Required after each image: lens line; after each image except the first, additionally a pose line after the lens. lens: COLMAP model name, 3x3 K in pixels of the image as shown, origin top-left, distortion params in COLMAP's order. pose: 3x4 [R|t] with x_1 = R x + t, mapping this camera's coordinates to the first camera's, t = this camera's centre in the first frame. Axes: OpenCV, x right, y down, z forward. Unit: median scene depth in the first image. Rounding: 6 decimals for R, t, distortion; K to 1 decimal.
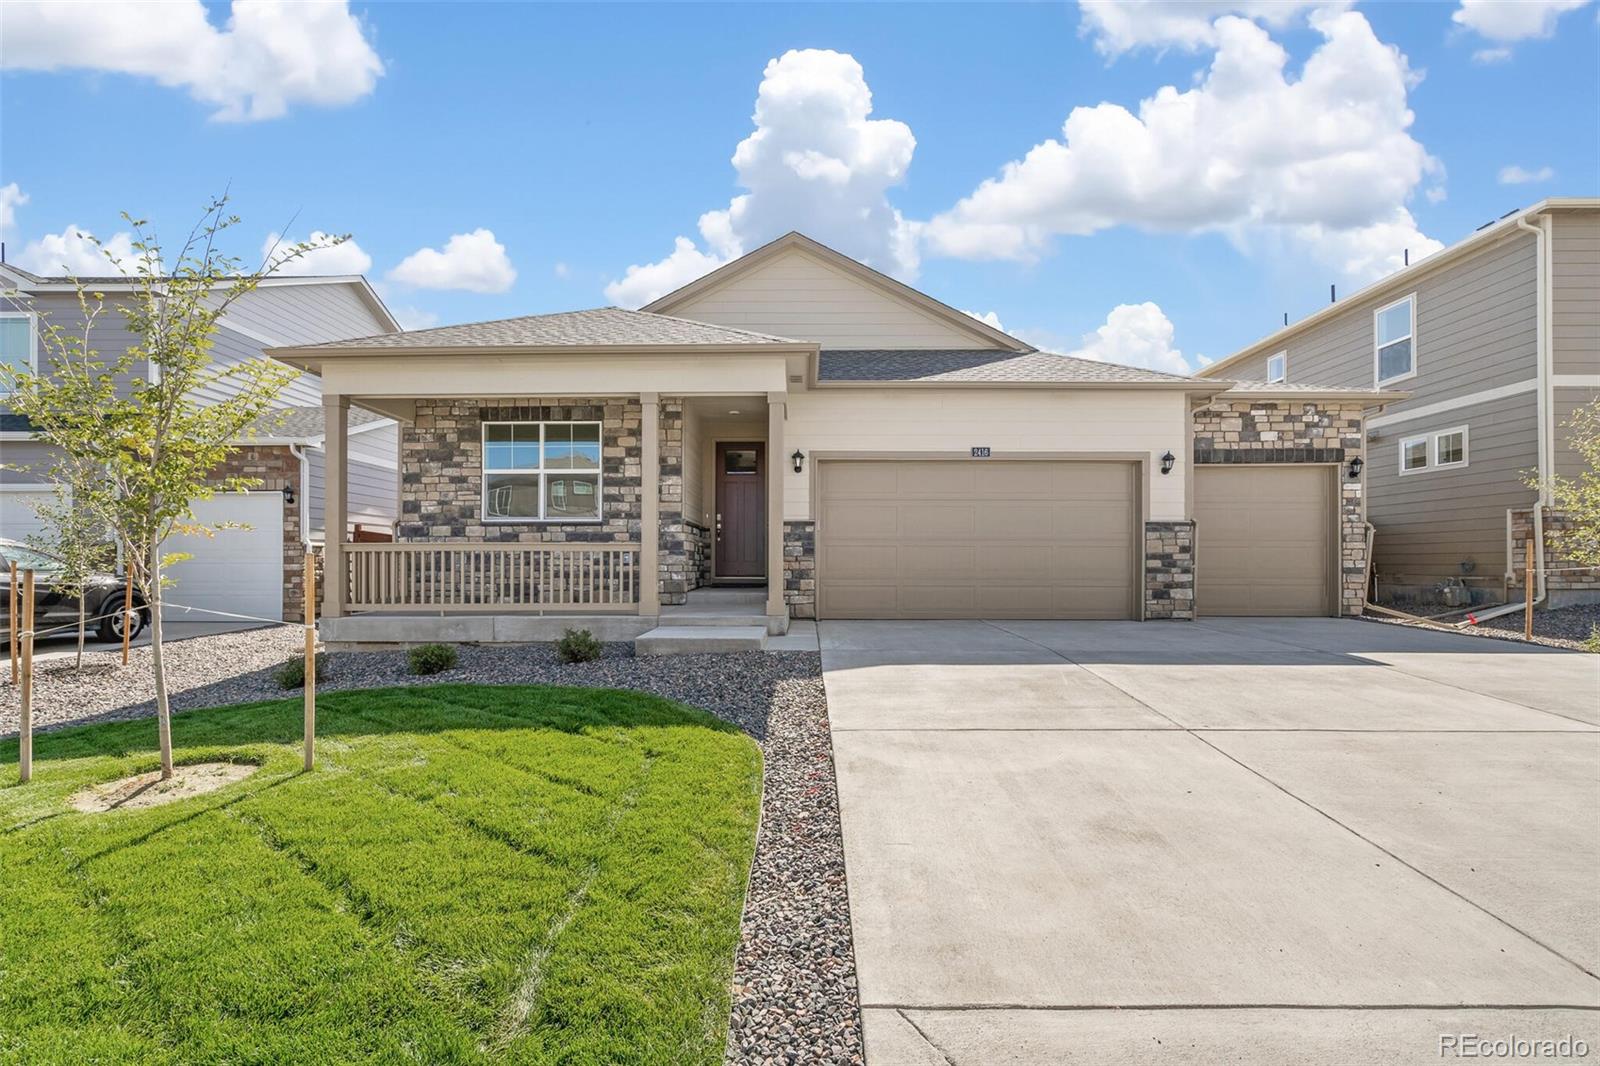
lens RADIAL K [[721.7, 0, 802.5], [0, 721.7, 550.5], [0, 0, 1]] dist [-0.001157, 0.000122]
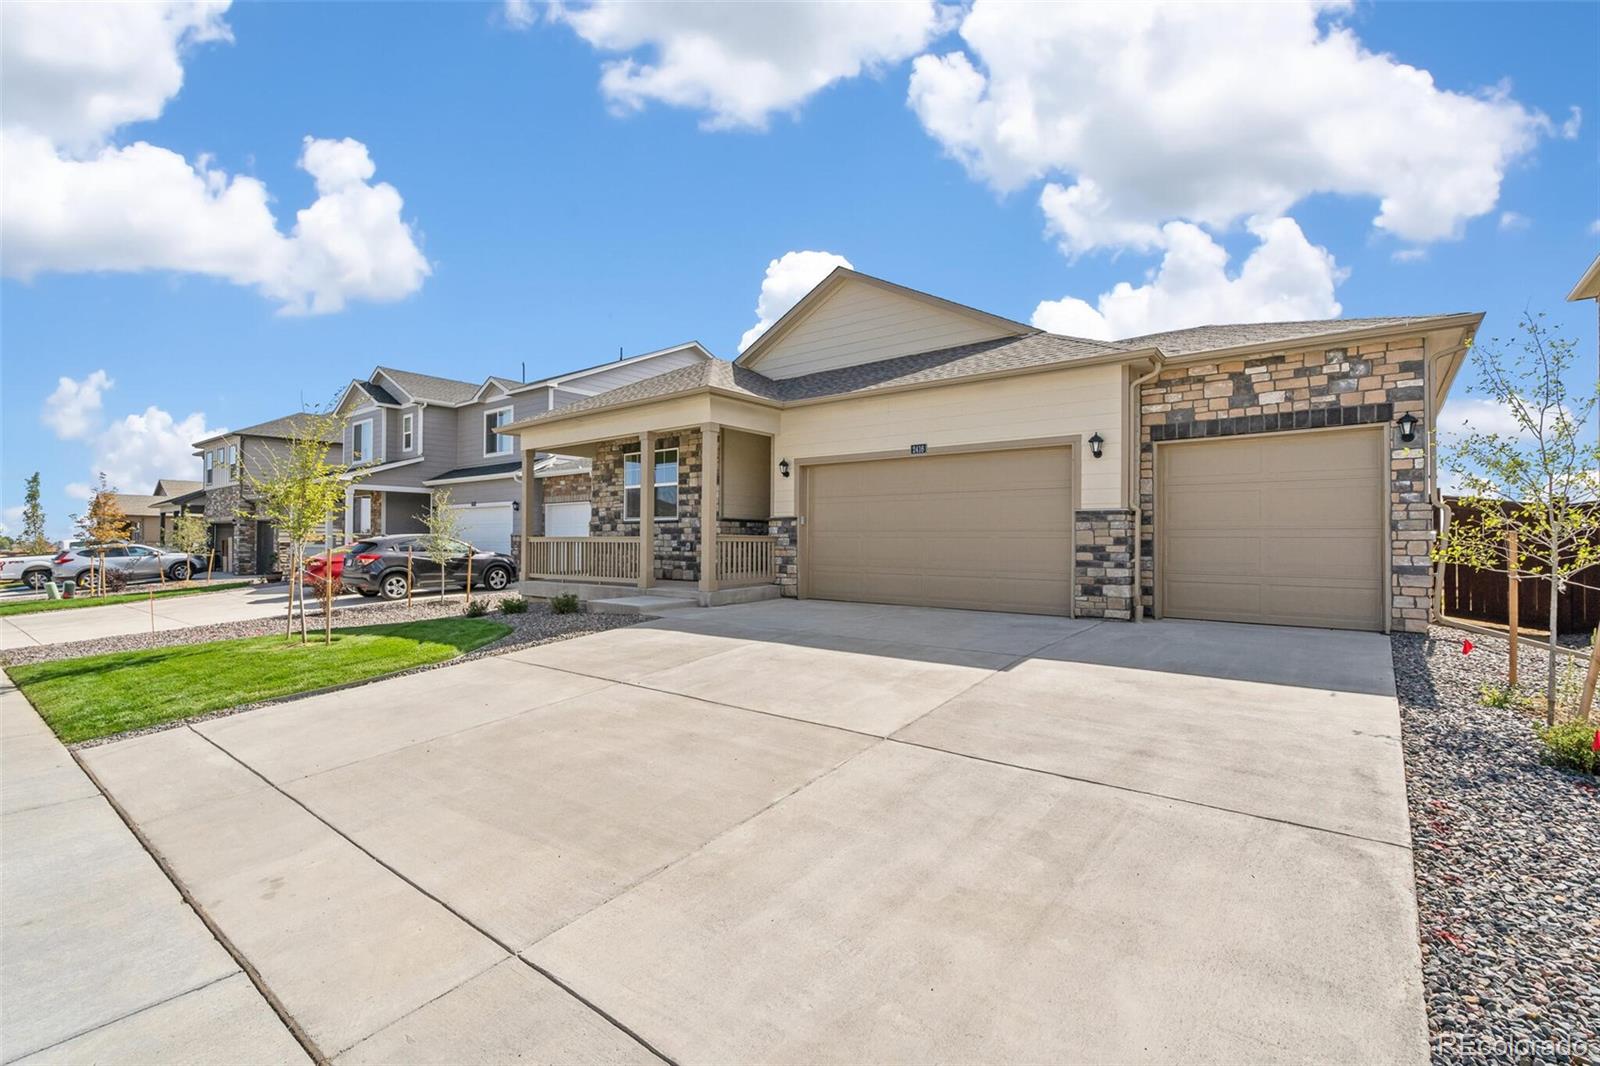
lens RADIAL K [[721.7, 0, 802.3], [0, 721.7, 529.2], [0, 0, 1]] dist [-0.001157, 0.000122]
pose [[0.784055, -0.007557, -0.620645, 0.768523], [0.005940, 0.999971, -0.004672, -0.014085], [0.620663, -0.000023, 0.784078, 0.059655]]
